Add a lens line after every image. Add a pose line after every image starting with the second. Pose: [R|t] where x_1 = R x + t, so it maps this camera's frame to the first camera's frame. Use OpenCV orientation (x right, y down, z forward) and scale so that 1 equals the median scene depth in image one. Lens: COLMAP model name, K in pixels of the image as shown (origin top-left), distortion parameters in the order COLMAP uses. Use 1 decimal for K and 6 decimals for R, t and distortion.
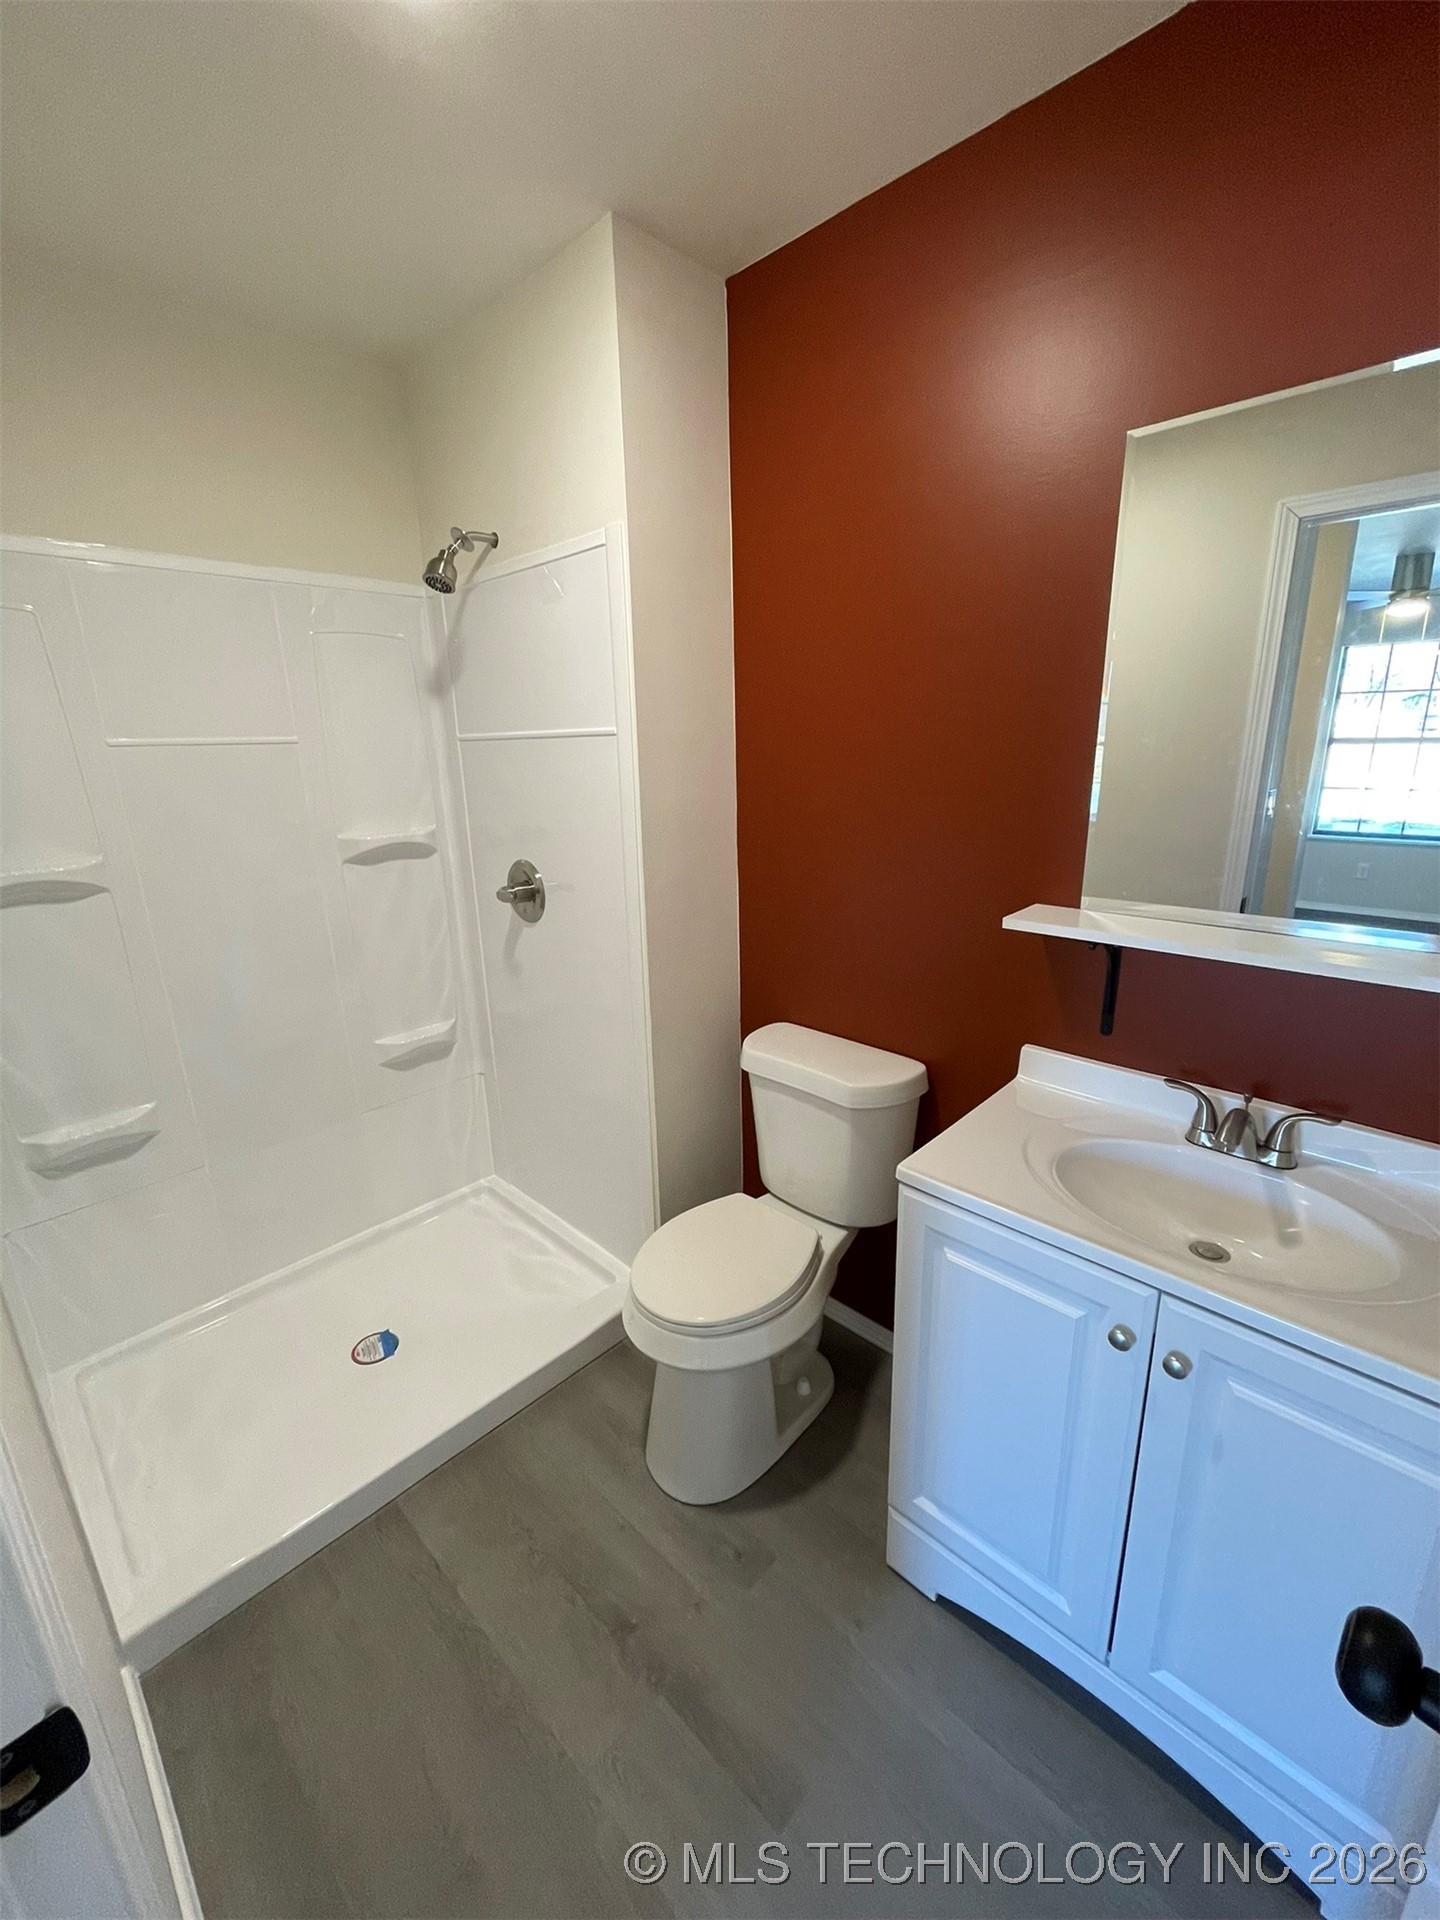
lens RADIAL K [[772.7, 0, 720.0], [0, 772.7, 960.0], [0, 0, 1]] dist [-0.000684, 0.000137]
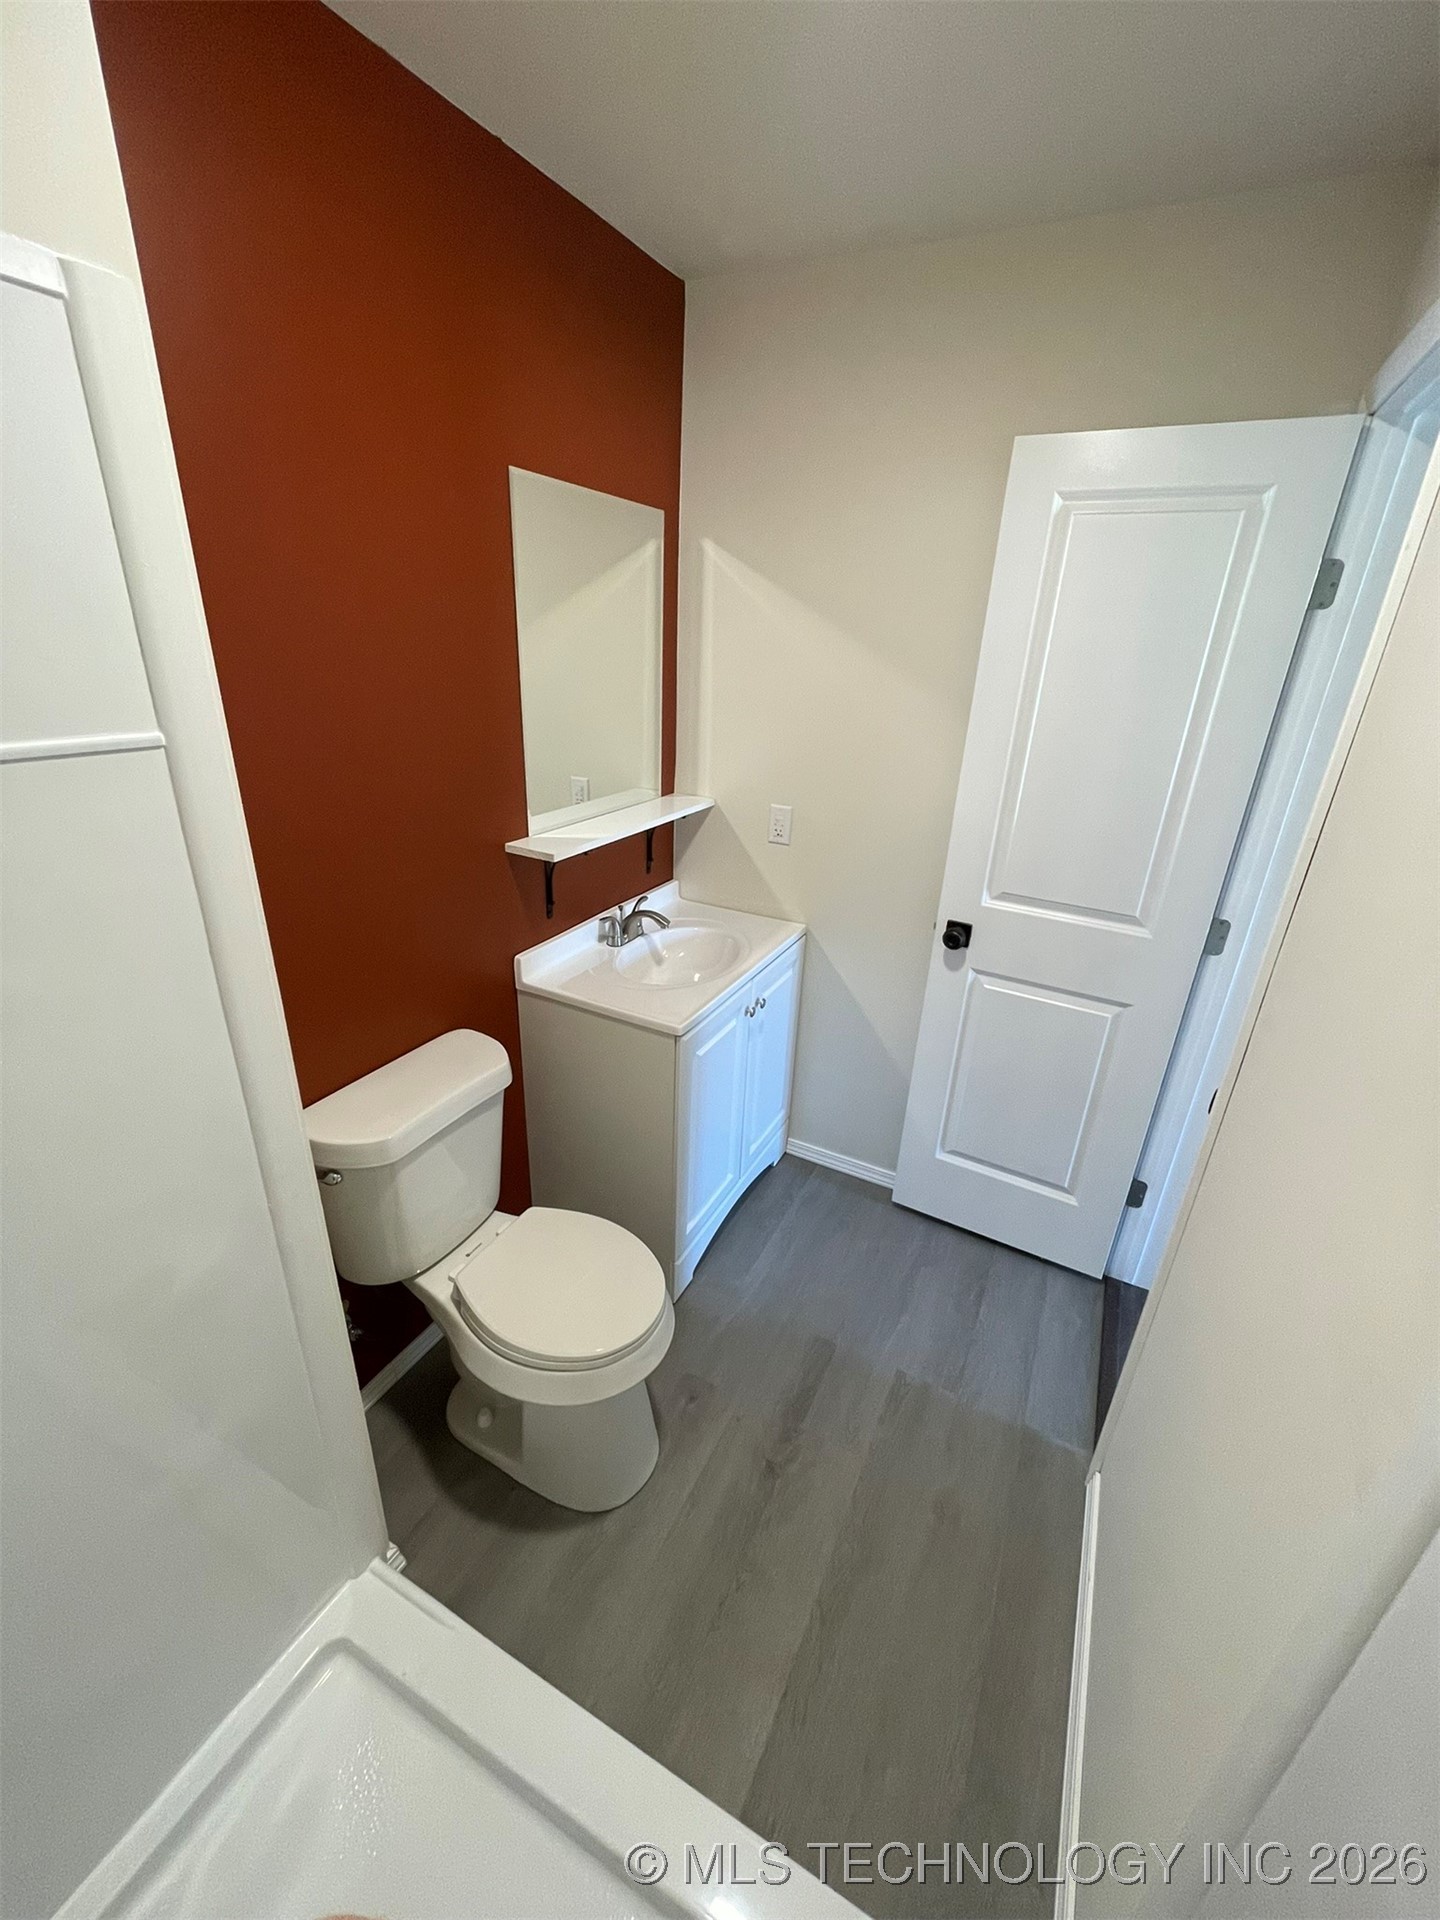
lens RADIAL K [[772.7, 0, 720.0], [0, 772.7, 960.0], [0, 0, 1]] dist [-0.000684, 0.000137]
pose [[-0.289112, -0.357072, 0.888208, -0.939010], [0.228557, 0.875251, 0.426259, -0.397220], [-0.929611, 0.326243, -0.171434, 1.066712]]
